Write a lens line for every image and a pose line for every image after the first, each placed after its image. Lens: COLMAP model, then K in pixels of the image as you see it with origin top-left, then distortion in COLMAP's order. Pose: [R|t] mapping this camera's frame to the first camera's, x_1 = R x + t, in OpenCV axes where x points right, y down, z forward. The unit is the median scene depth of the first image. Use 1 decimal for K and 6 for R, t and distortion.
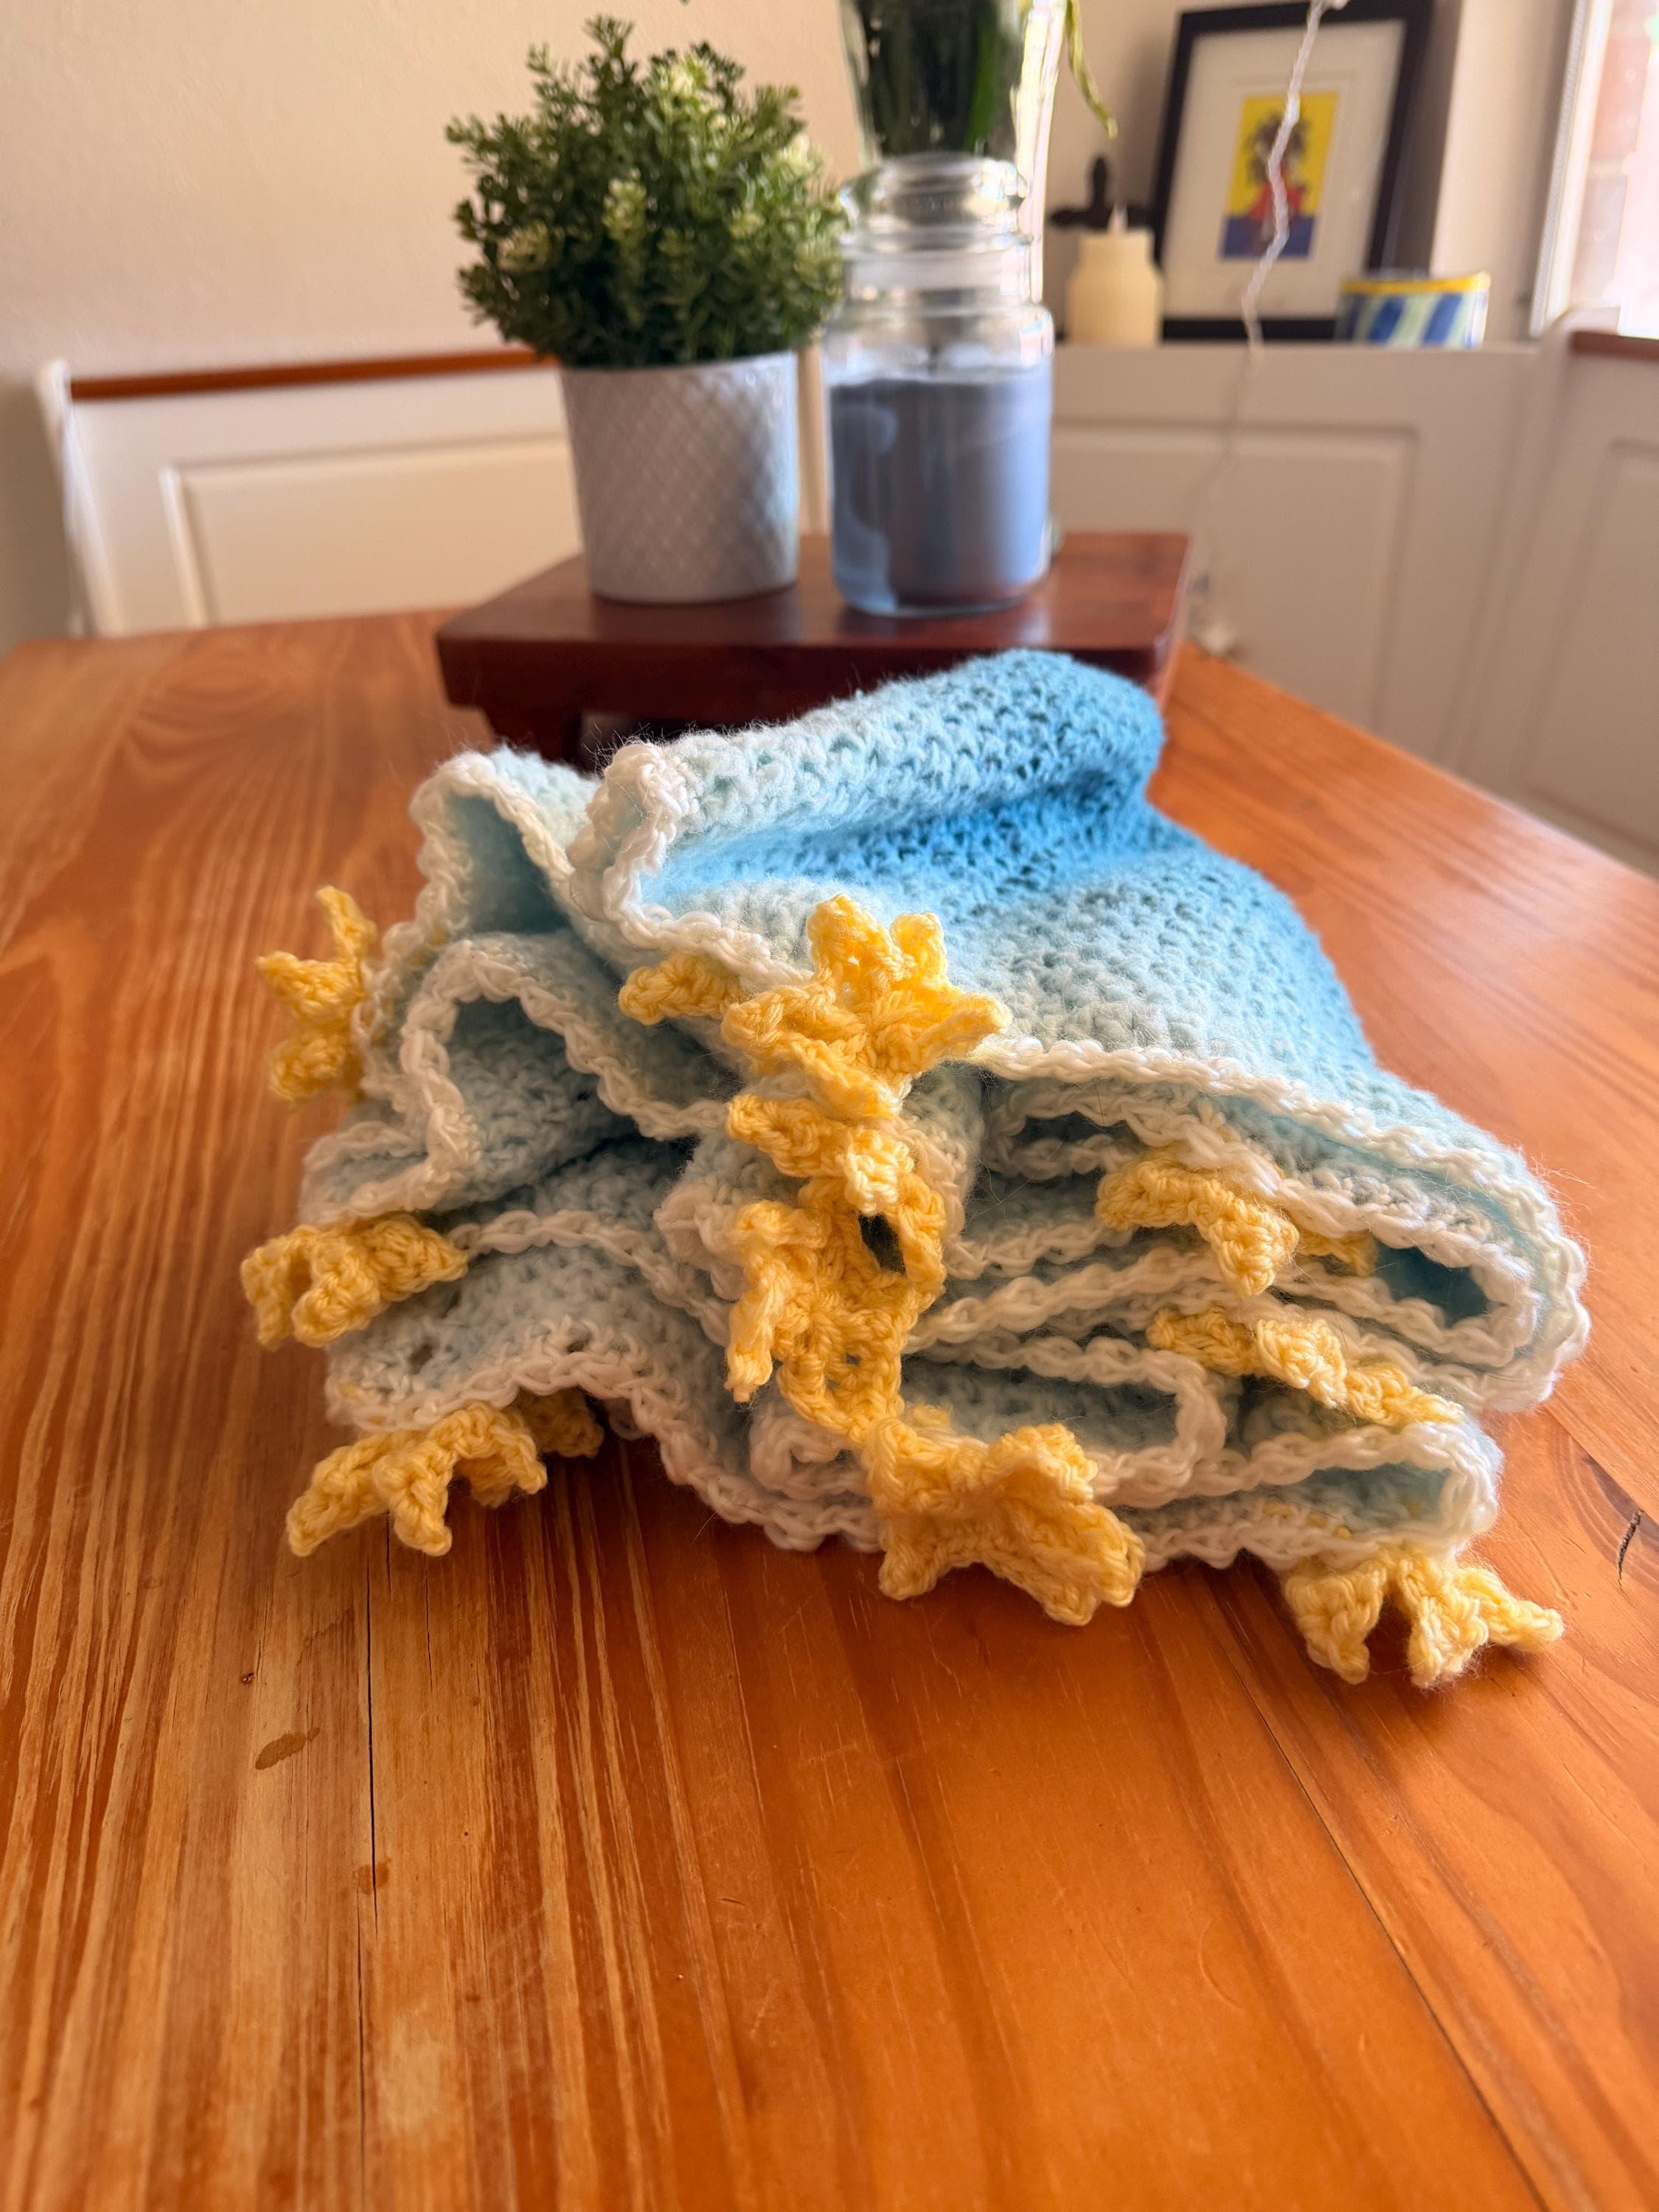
lens RADIAL K [[1743.8, 0, 832.0], [0, 1743.8, 1113.1], [0, 0, 1]] dist [-0.098621, 0.117633]
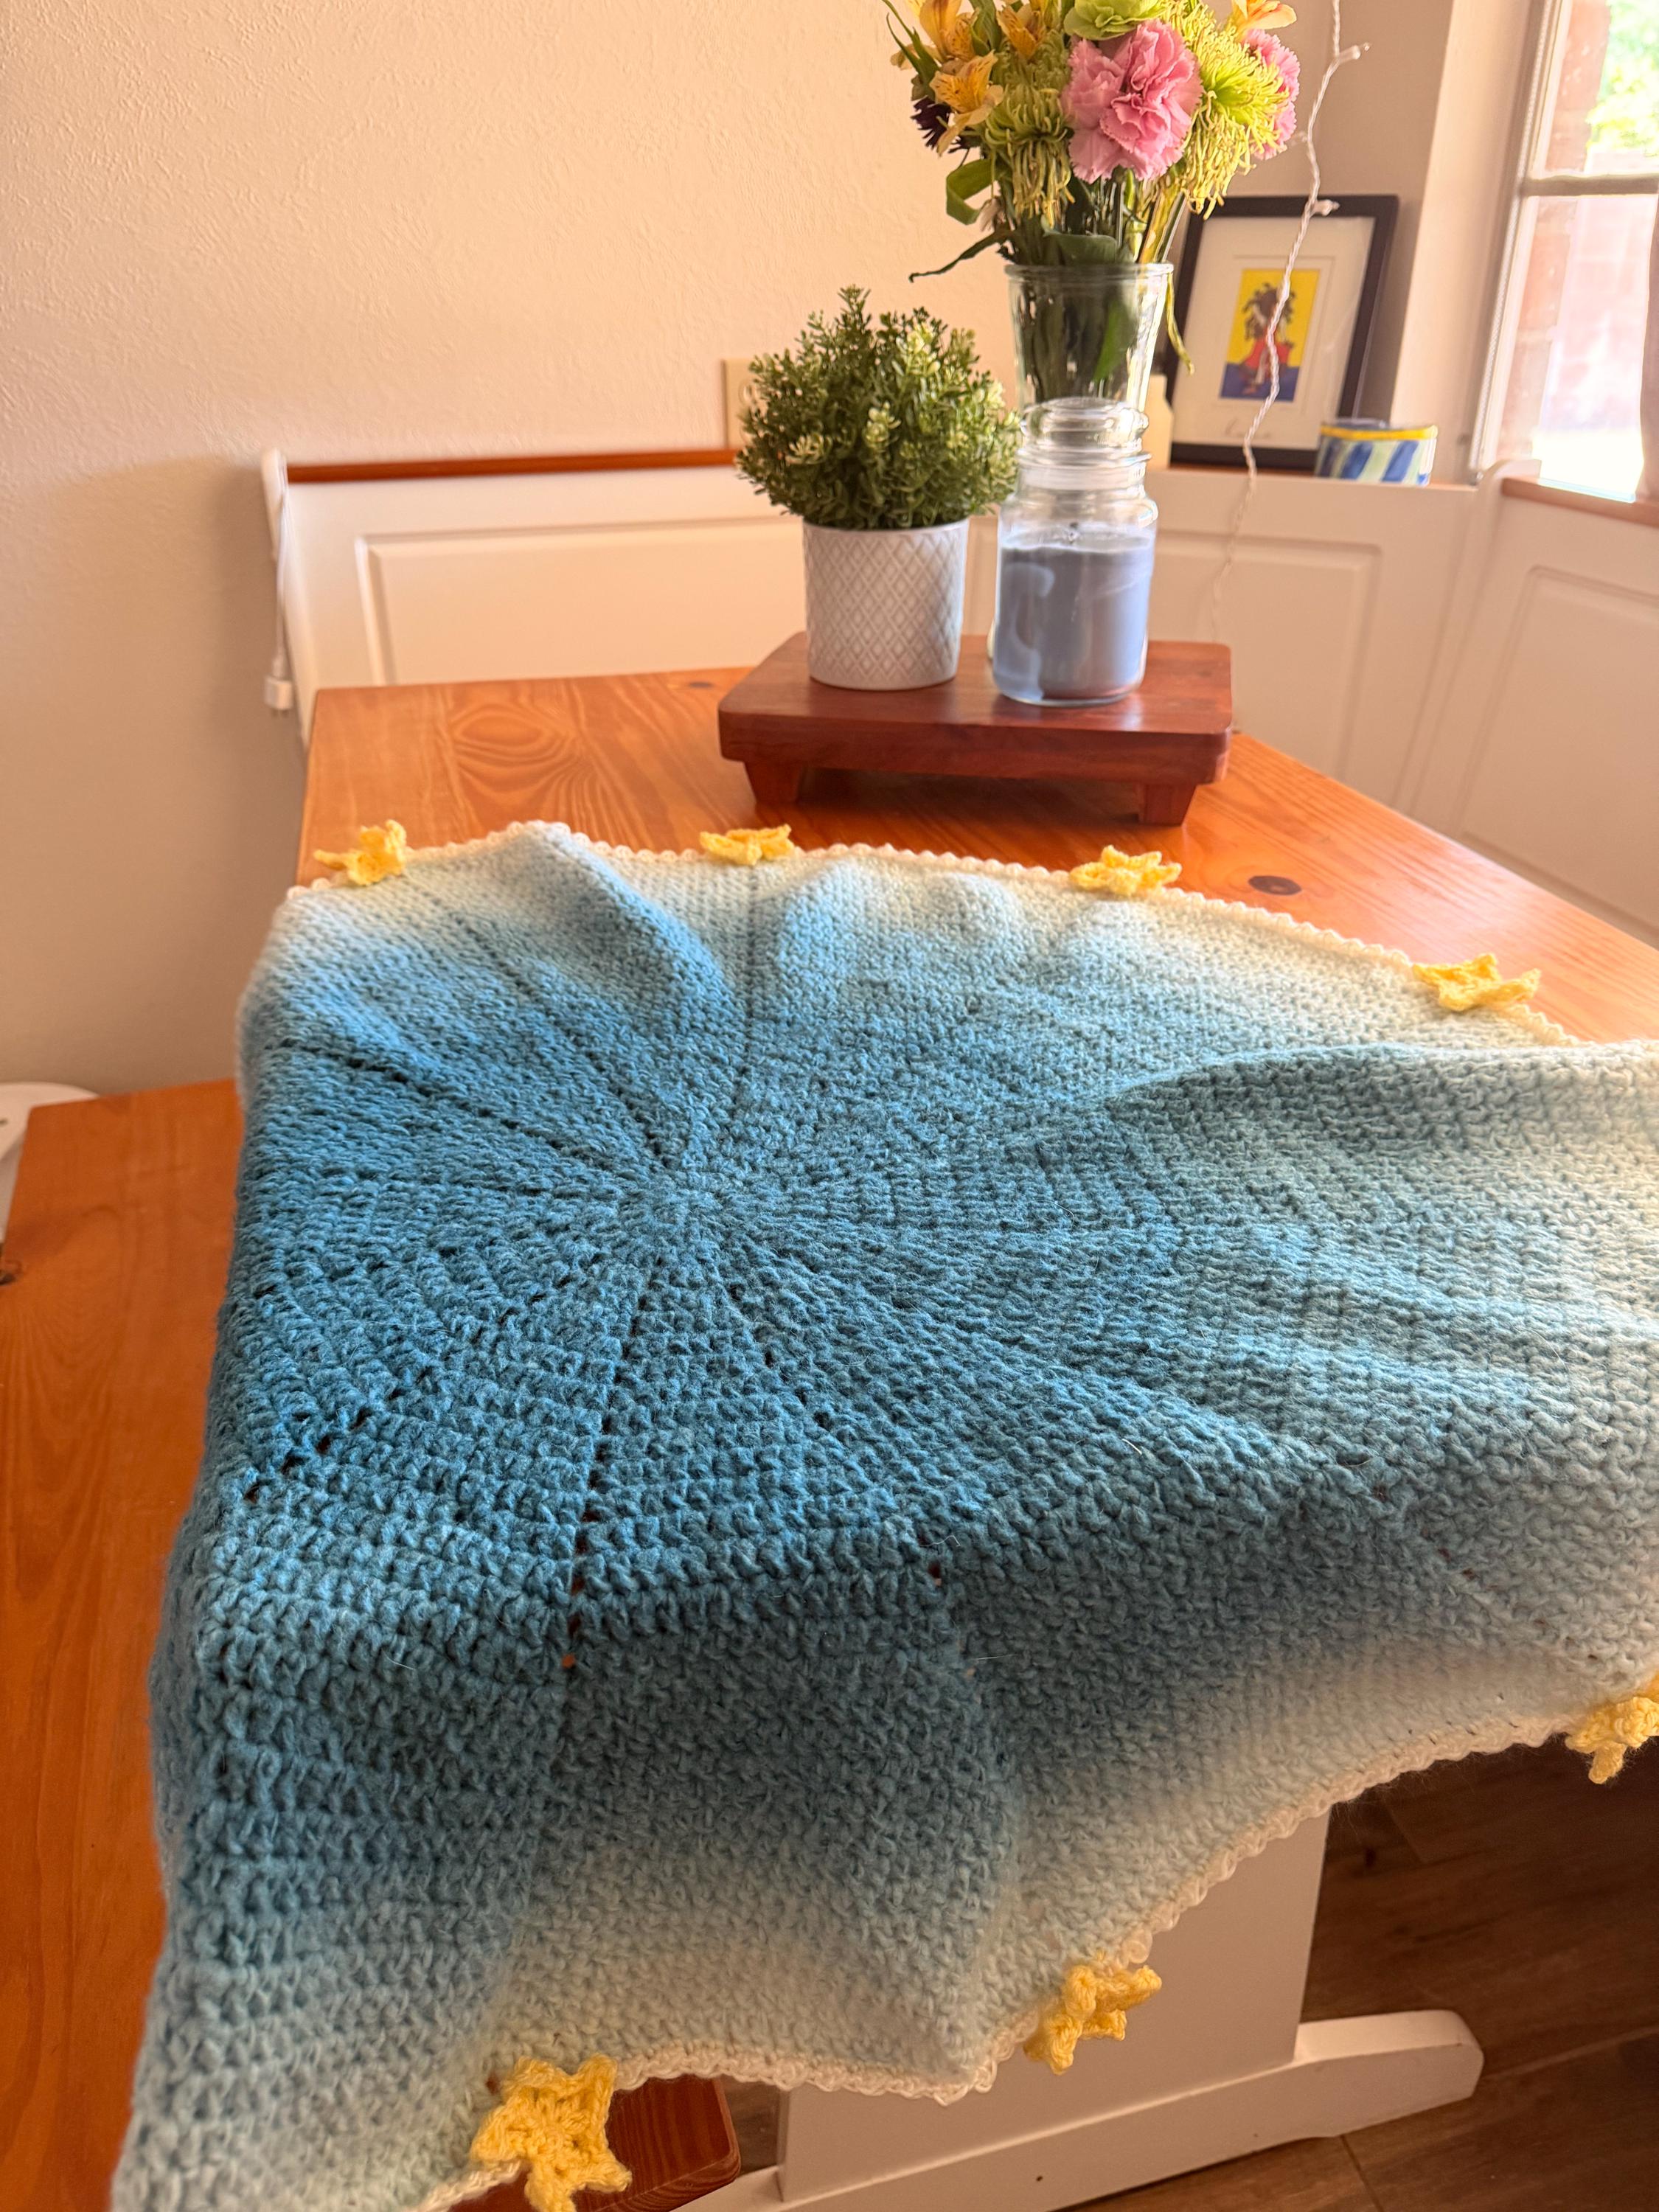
lens RADIAL K [[1697.8, 0, 839.3], [0, 1697.8, 1100.6], [0, 0, 1]] dist [0.024654, -0.037863]
pose [[0.998863, 0.016570, 0.044701, -0.200731], [-0.015691, 0.999678, -0.019952, 0.080574], [-0.045018, 0.019228, 0.998801, -0.440141]]
